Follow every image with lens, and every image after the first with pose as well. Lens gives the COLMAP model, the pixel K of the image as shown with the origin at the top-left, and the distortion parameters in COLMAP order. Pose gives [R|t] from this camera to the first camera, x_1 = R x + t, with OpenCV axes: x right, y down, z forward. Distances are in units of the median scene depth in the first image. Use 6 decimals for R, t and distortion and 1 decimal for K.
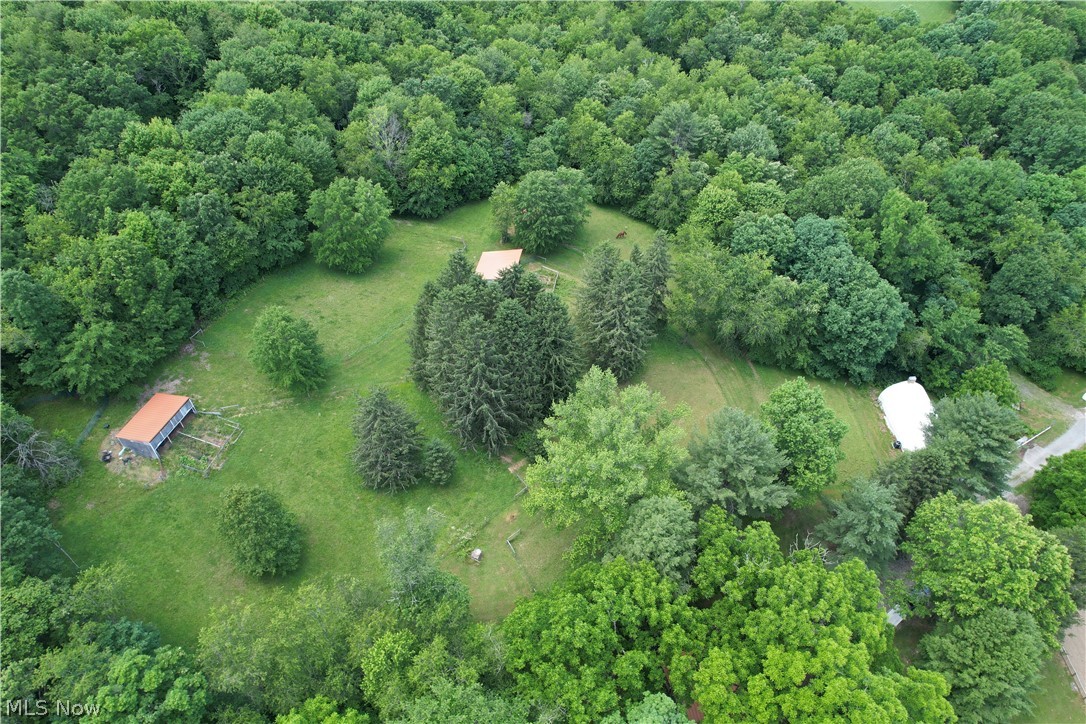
lens RADIAL K [[704.3, 0, 555.8], [0, 704.3, 375.0], [0, 0, 1]] dist [-0.075221, 0.064859]
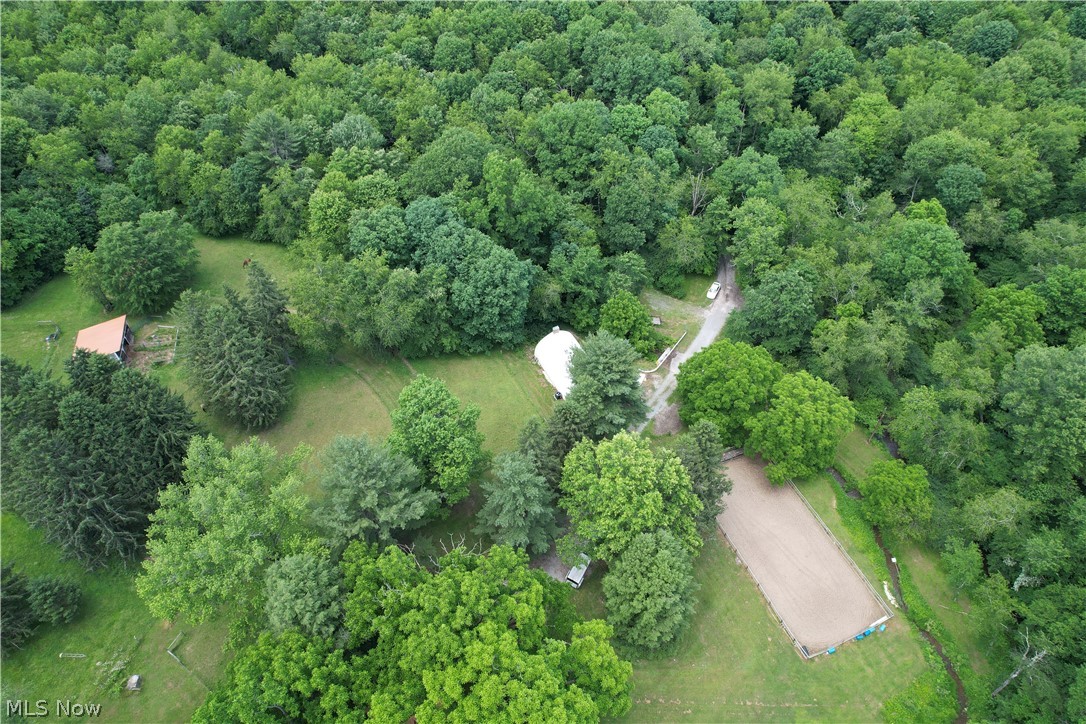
lens RADIAL K [[704.3, 0, 555.1], [0, 704.3, 373.2], [0, 0, 1]] dist [-0.075221, 0.064859]
pose [[0.900442, -0.314255, 0.300747, 0.169033], [0.304581, 0.949134, 0.079841, -0.014901], [-0.310540, 0.019709, 0.950356, 0.004856]]
